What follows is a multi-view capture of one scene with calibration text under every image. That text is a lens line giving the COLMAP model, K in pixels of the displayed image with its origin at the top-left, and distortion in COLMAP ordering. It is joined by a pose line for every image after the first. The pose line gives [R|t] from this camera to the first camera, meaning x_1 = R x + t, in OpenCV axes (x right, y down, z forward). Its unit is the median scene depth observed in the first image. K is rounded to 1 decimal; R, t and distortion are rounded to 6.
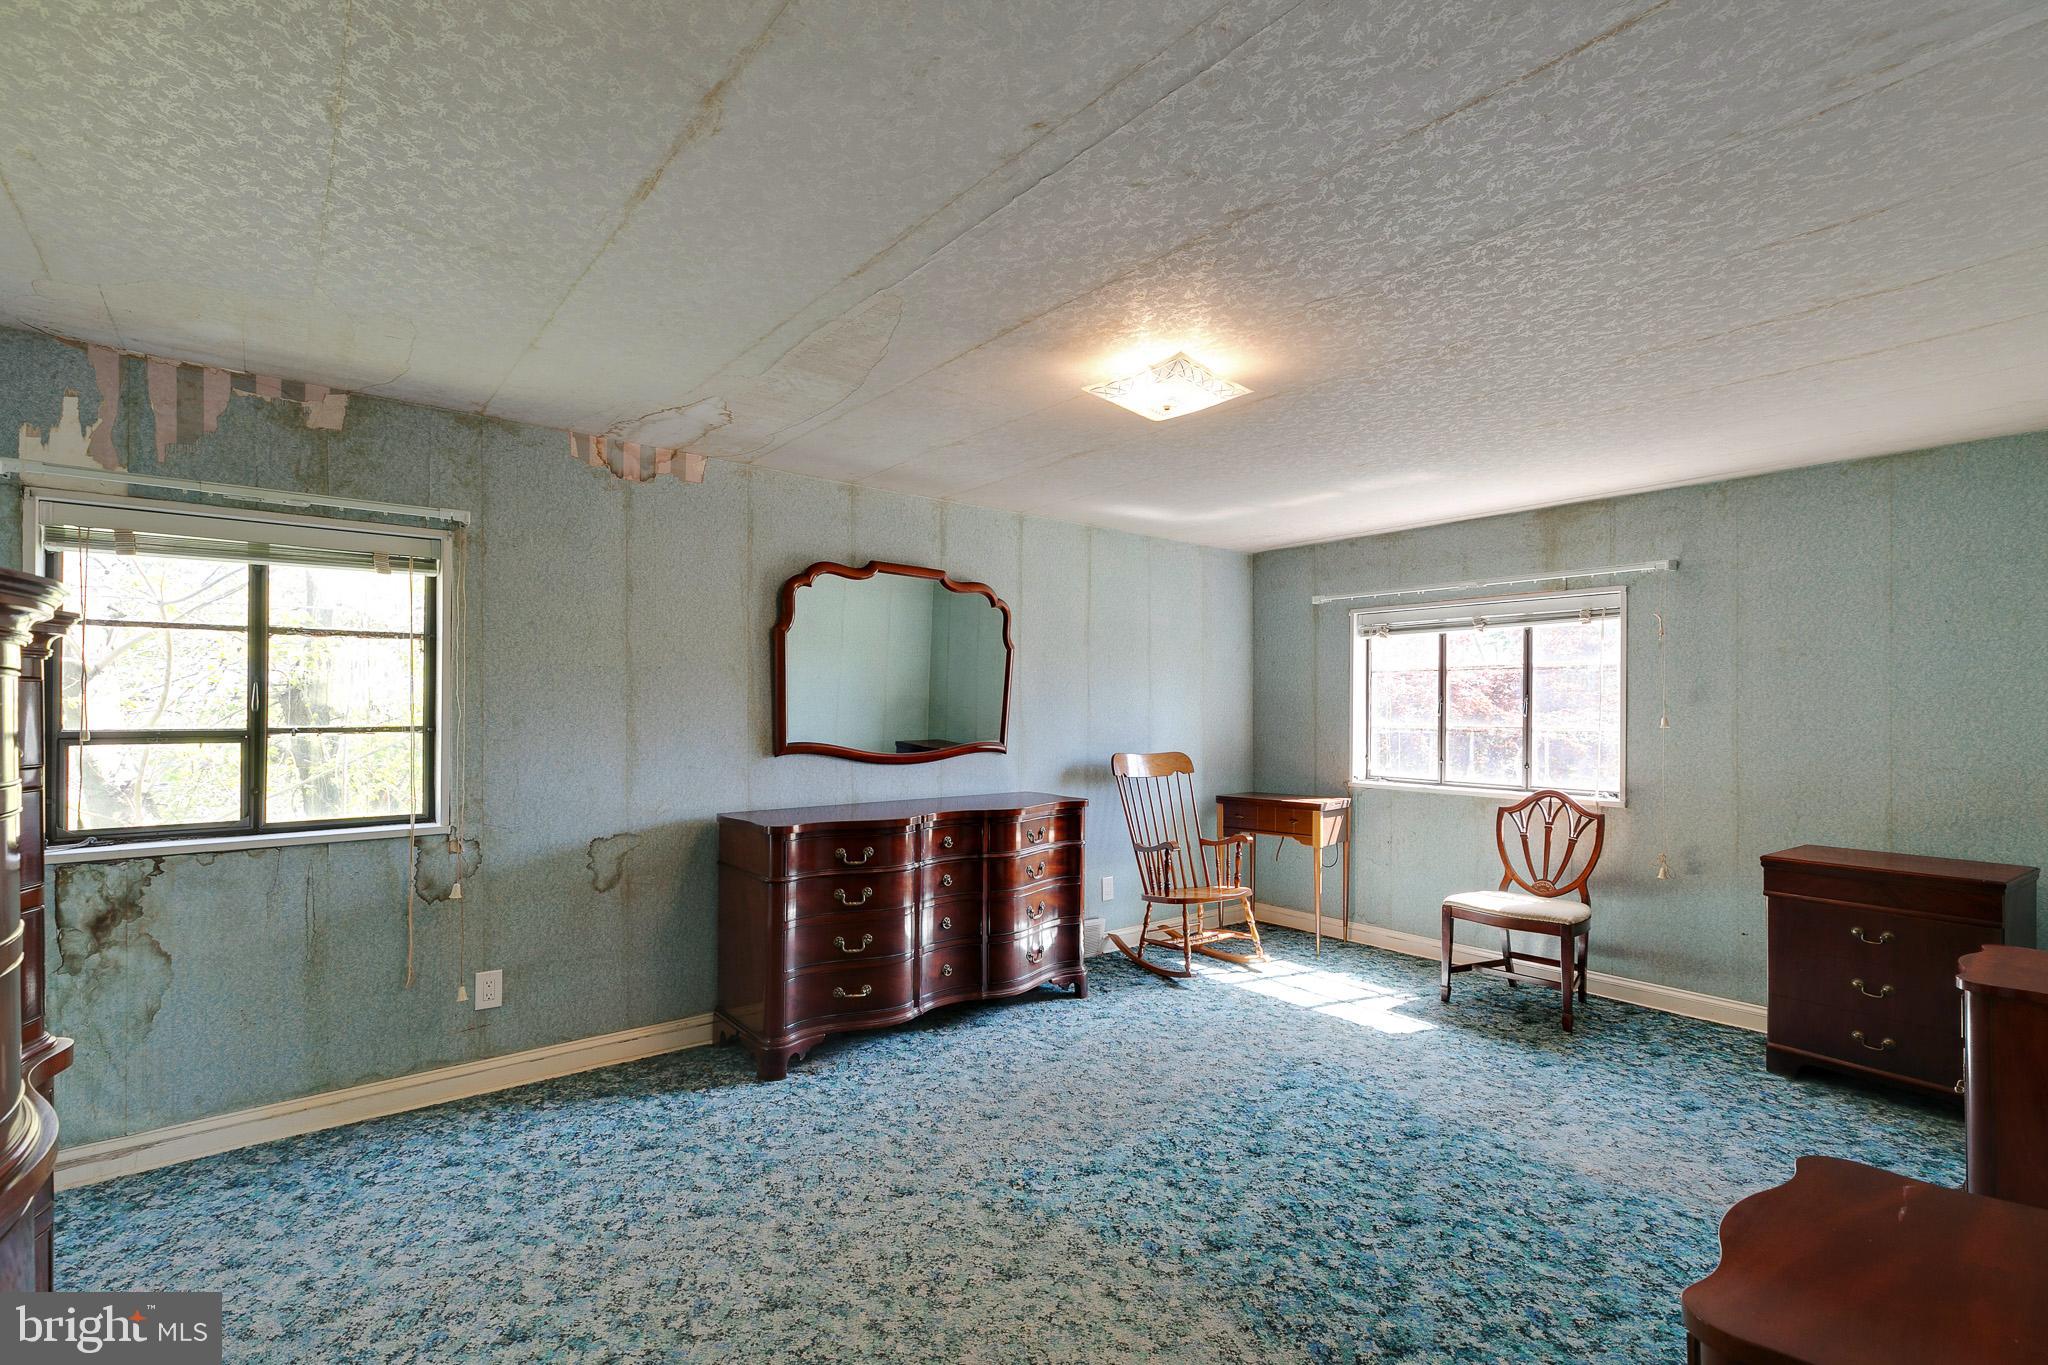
lens RADIAL K [[974.2, 0, 1020.2], [0, 974.2, 705.0], [0, 0, 1]] dist [-0.001085, -0.000197]
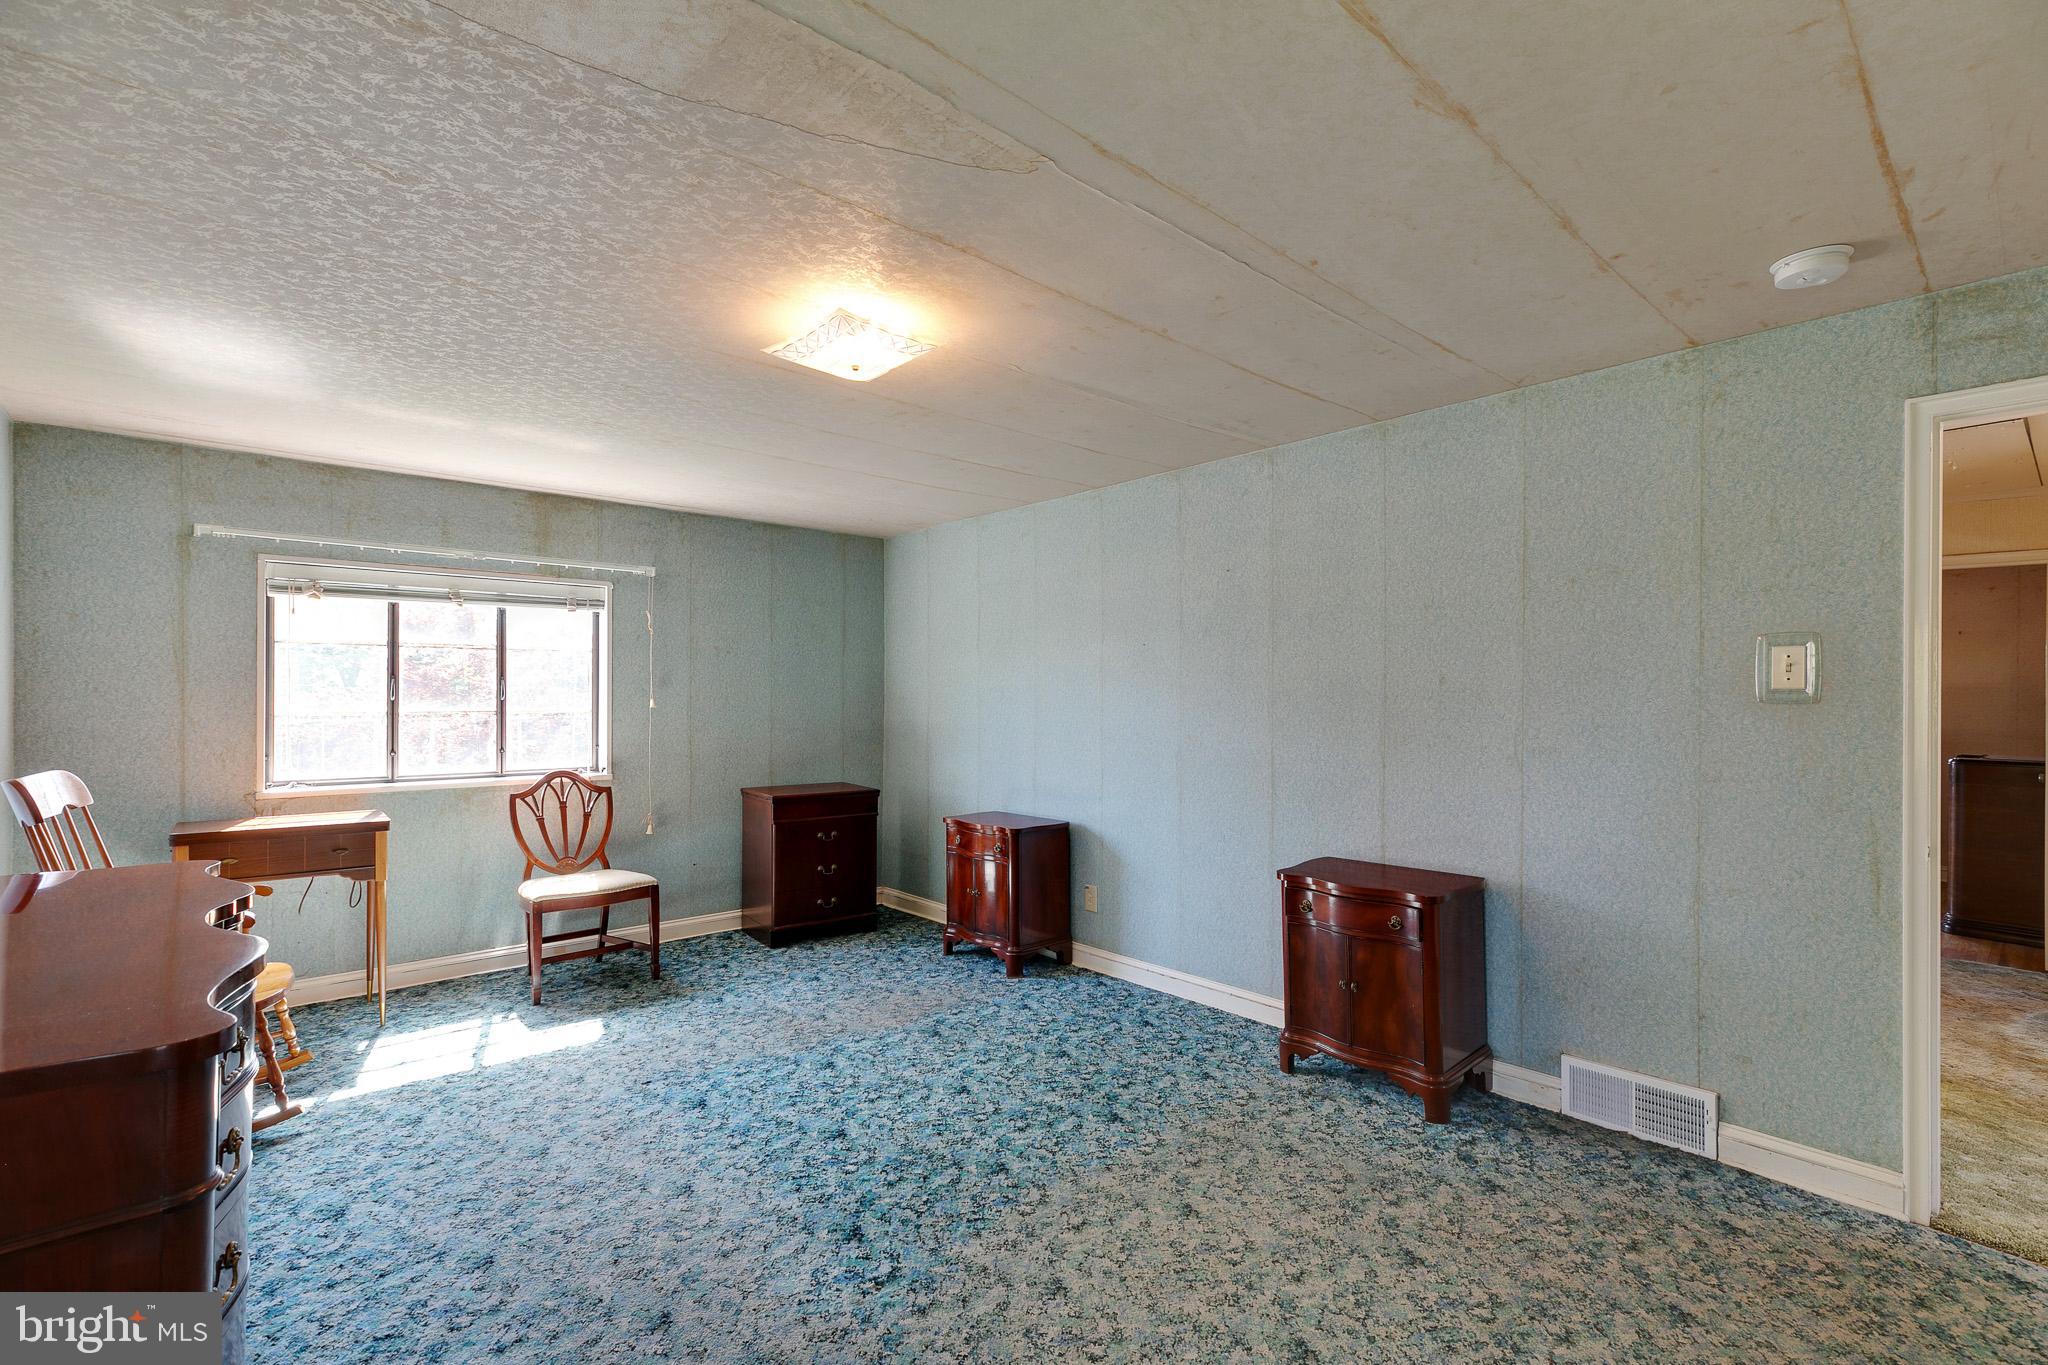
lens RADIAL K [[923.1, 0, 1030.2], [0, 923.1, 712.5], [0, 0, 1]] dist [0.001502, 0.000884]
pose [[-0.084333, -0.018055, 0.996274, -0.485740], [0.000131, 0.999836, 0.018130, 0.008587], [-0.996438, 0.001659, -0.084316, 0.611567]]
